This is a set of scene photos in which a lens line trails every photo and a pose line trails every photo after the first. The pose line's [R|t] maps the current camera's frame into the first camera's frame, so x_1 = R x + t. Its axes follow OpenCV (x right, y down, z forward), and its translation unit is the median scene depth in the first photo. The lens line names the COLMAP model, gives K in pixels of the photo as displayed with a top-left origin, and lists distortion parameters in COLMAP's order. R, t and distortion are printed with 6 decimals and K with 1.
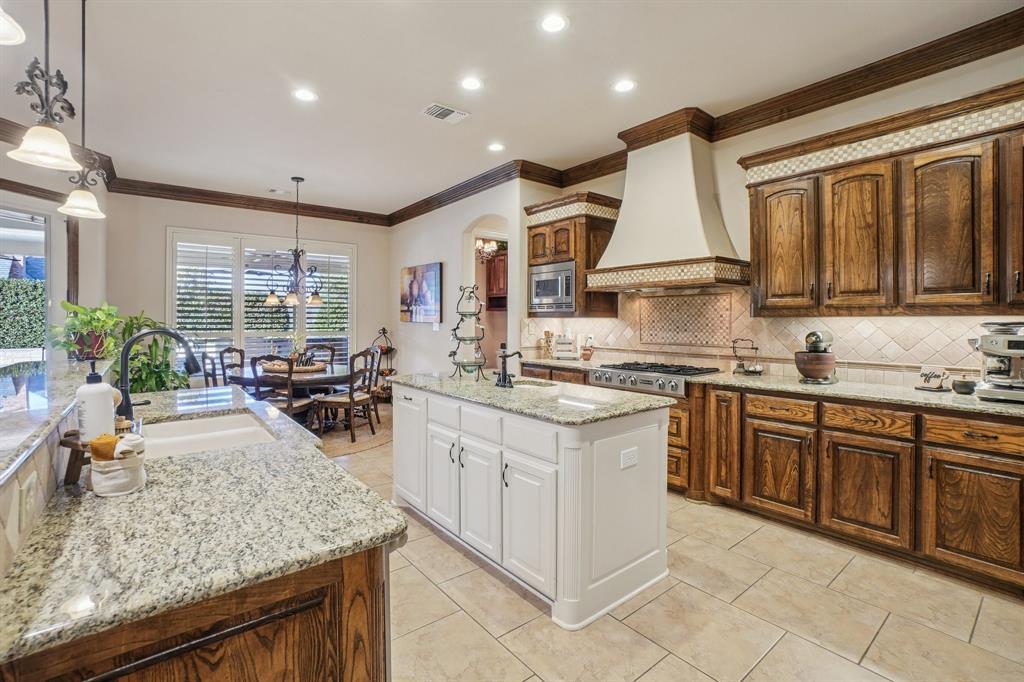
lens RADIAL K [[461.2, 0, 508.8], [0, 461.2, 327.7], [0, 0, 1]] dist [-0.057233, 0.018205]
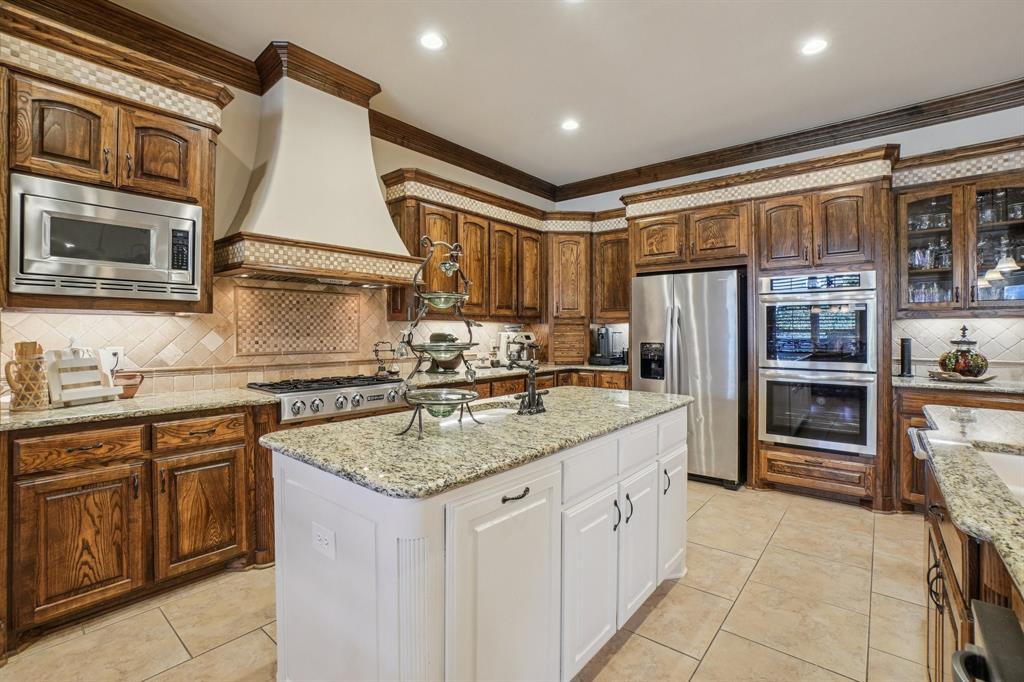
lens RADIAL K [[461.2, 0, 508.8], [0, 461.2, 327.7], [0, 0, 1]] dist [-0.057233, 0.018205]
pose [[-0.201585, 0.012016, 0.979397, -0.604687], [0.017612, 0.999808, -0.008642, 0.008208], [-0.979313, 0.015507, -0.201758, 1.058331]]
